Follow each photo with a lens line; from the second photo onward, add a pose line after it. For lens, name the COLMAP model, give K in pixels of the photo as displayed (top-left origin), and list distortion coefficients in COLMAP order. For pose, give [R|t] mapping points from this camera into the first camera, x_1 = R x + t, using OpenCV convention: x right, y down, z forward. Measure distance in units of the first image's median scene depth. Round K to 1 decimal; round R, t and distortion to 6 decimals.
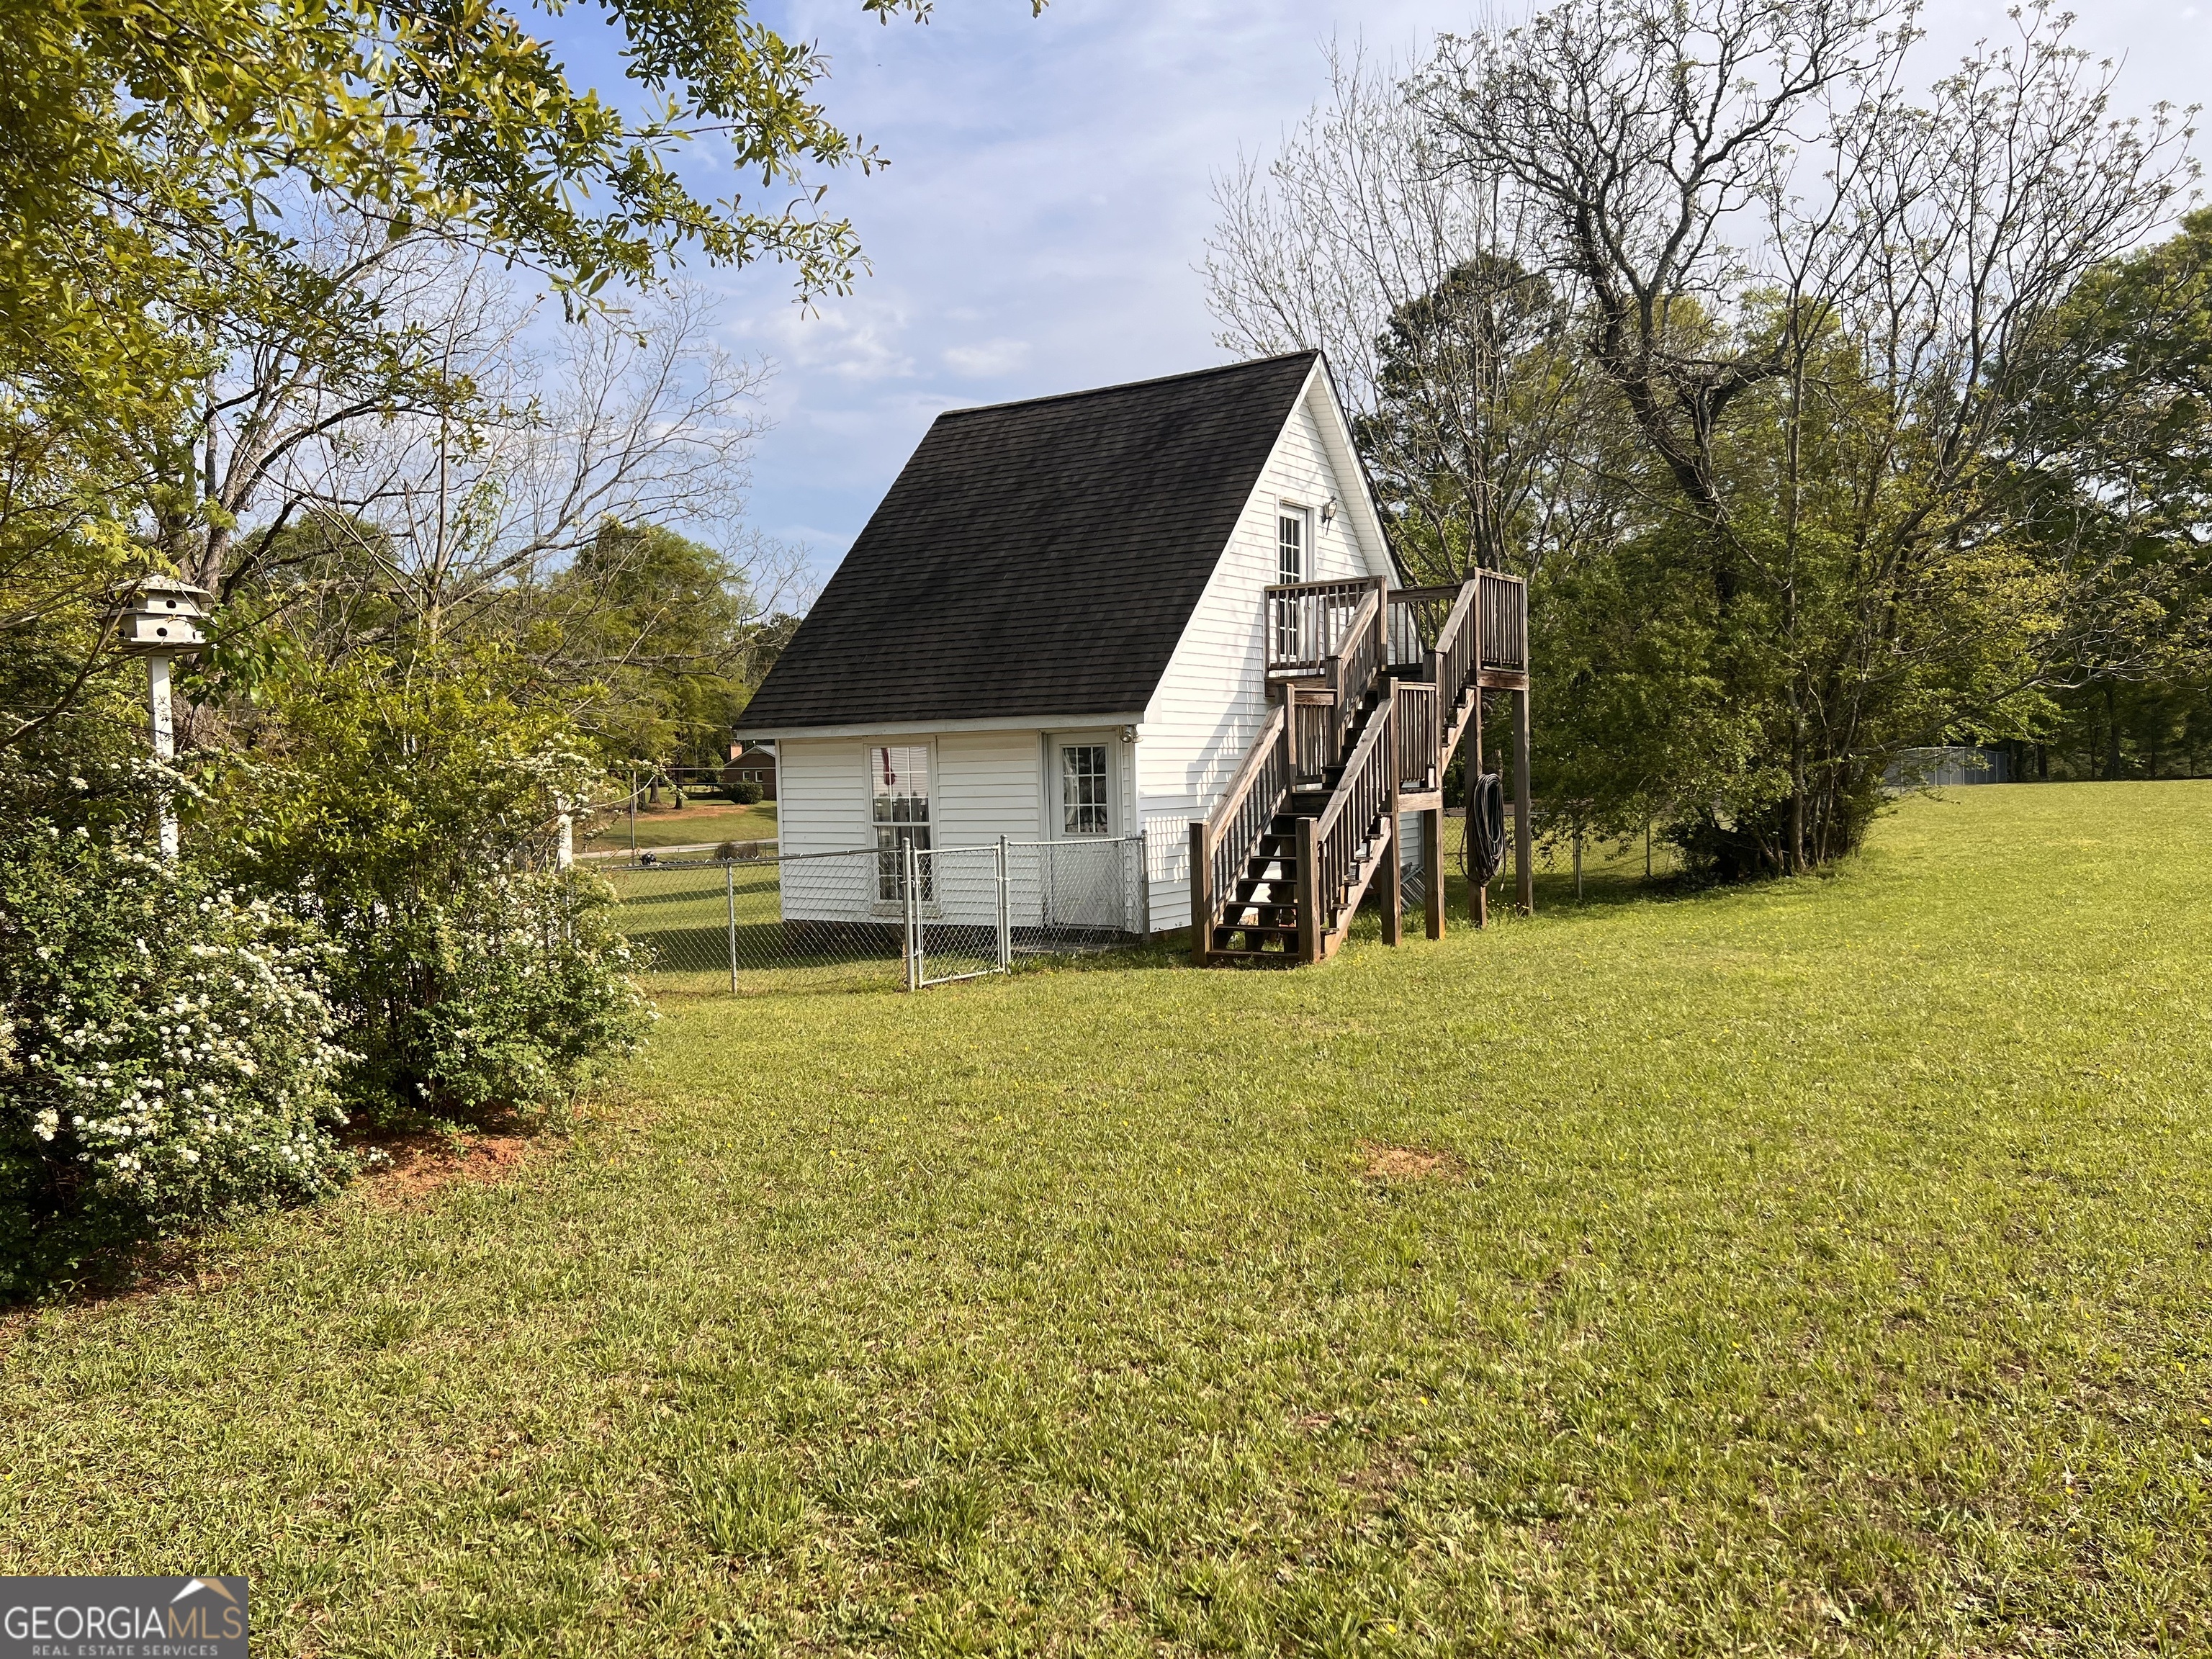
lens RADIAL K [[1659.0, 0, 1106.0], [0, 1659.0, 829.5], [0, 0, 1]] dist [0.004435, 0.001168]
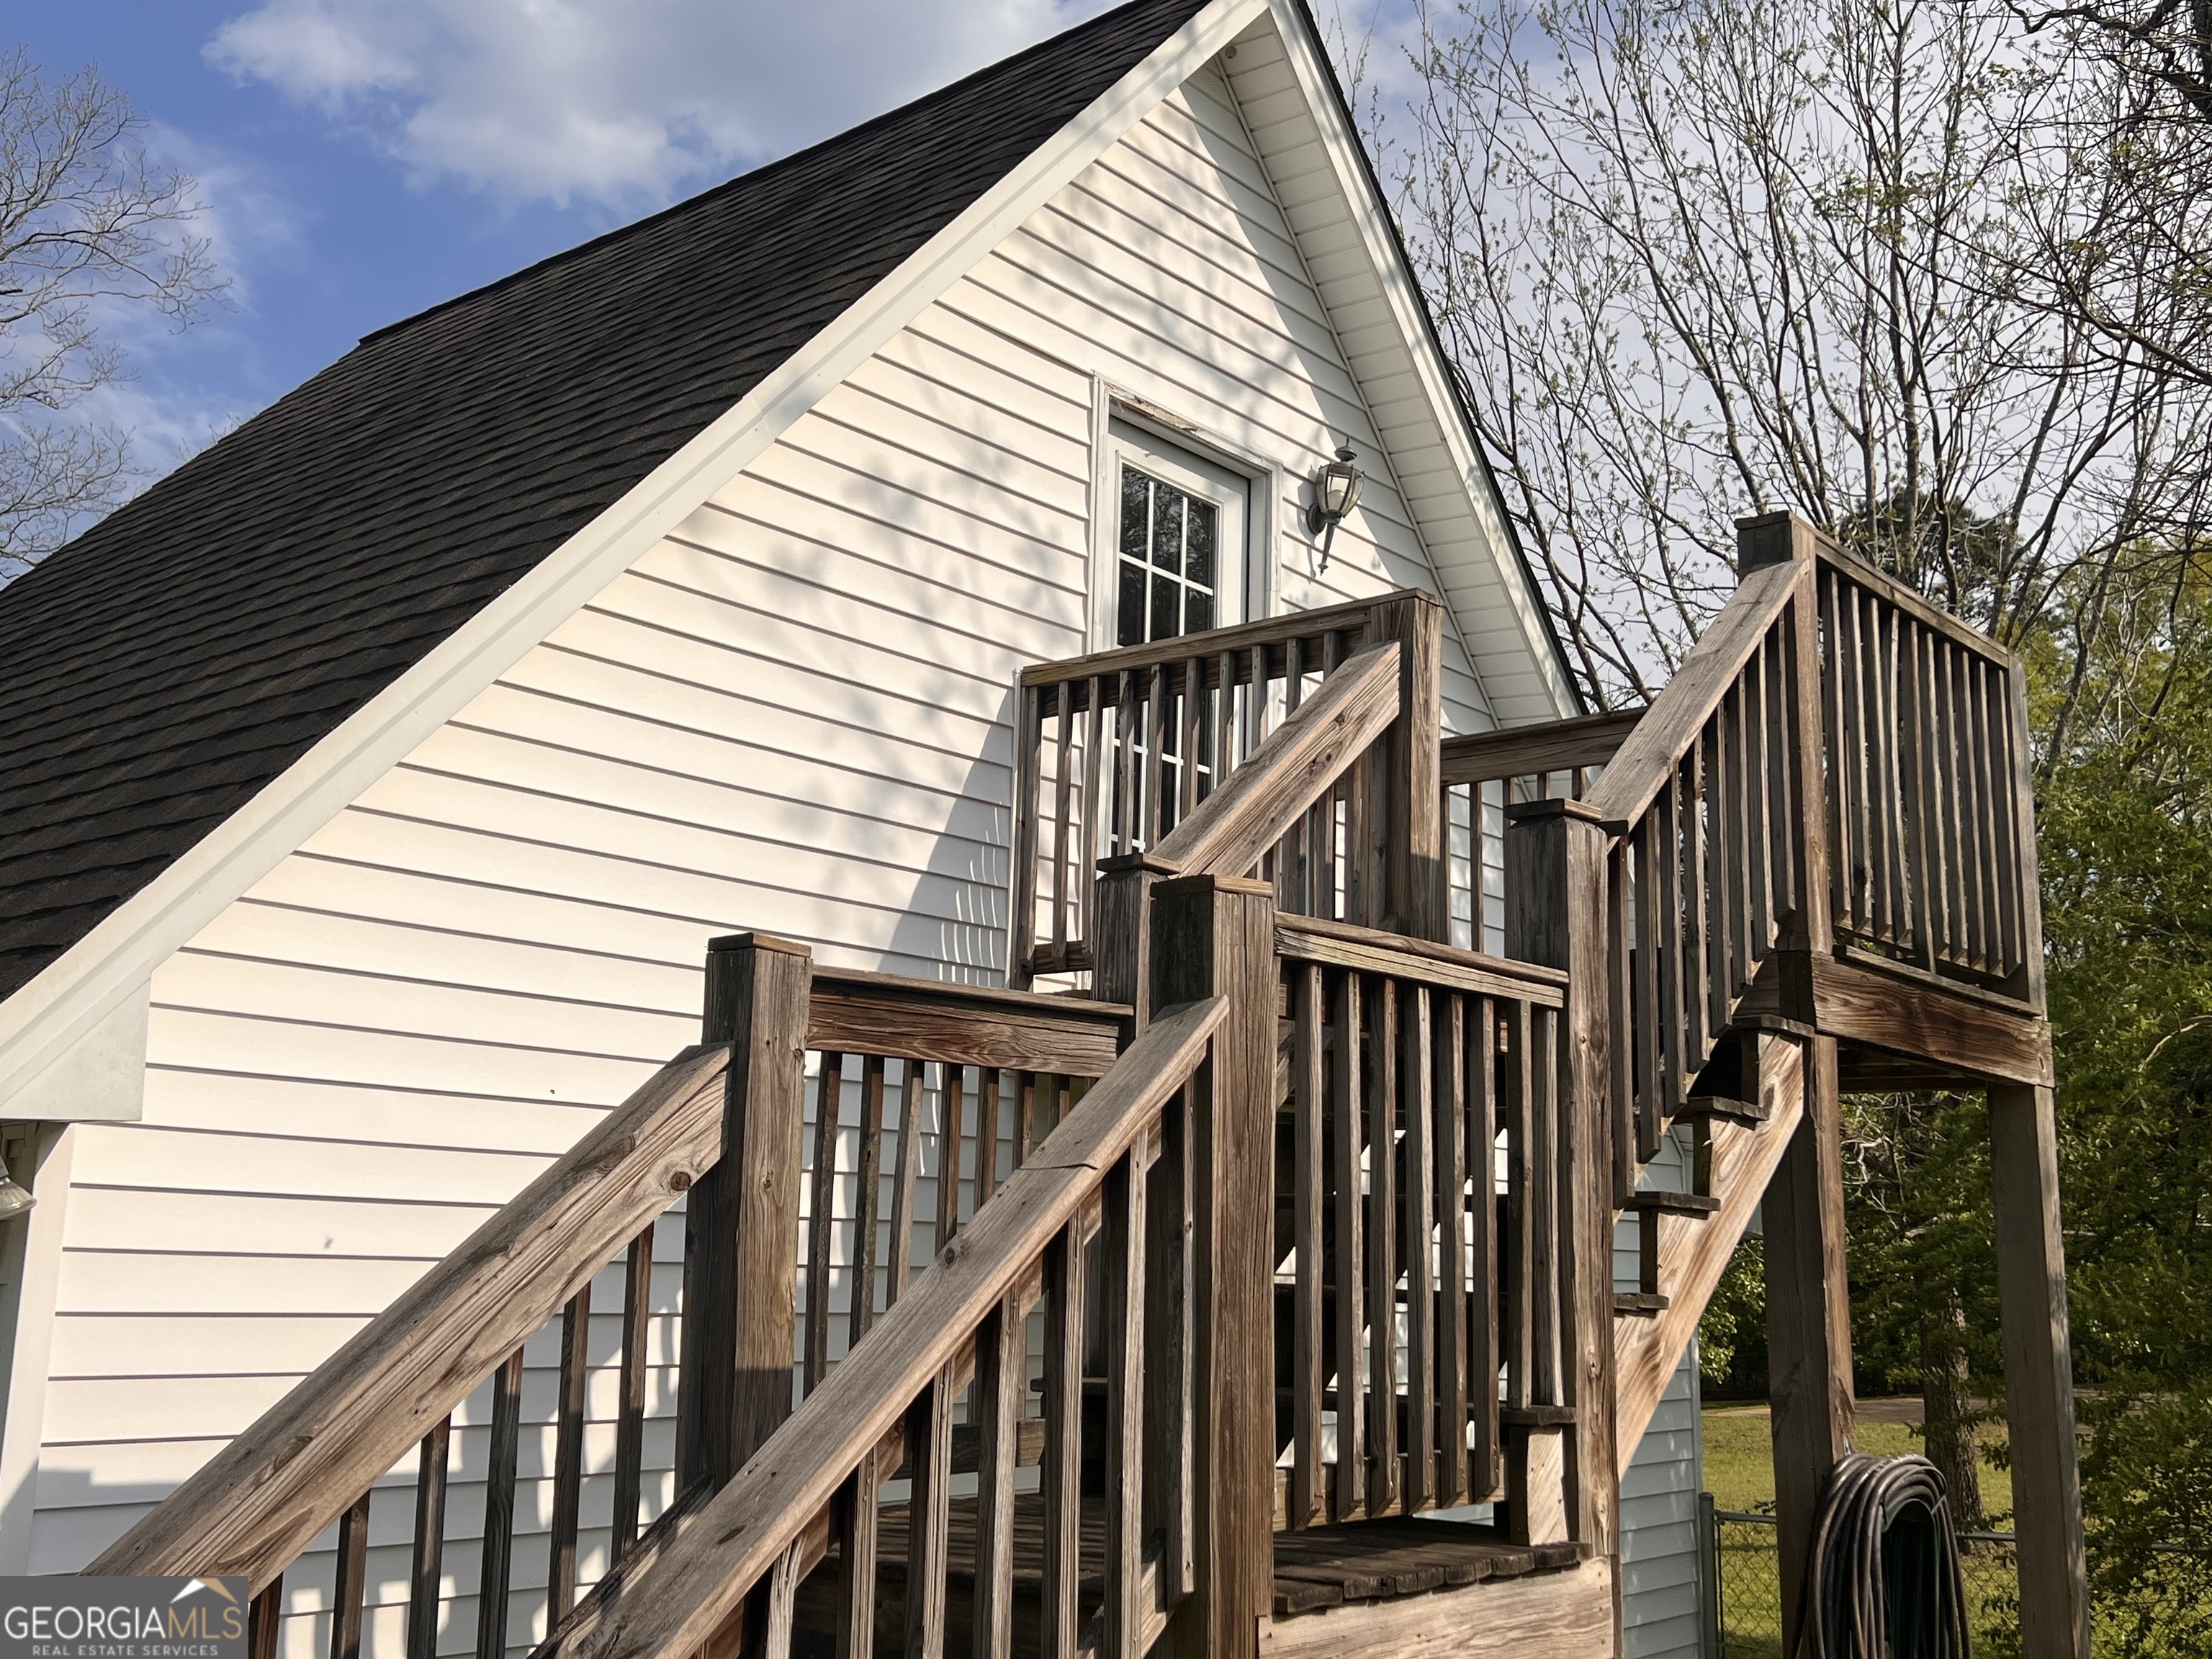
lens RADIAL K [[2252.7, 0, 1106.0], [0, 2252.7, 829.5], [0, 0, 1]] dist [0.007223, -0.002324]
pose [[0.992629, 0.032971, -0.116624, 0.159942], [-0.059427, 0.971071, -0.231276, -0.037626], [0.105625, 0.236502, 0.965873, 0.679124]]
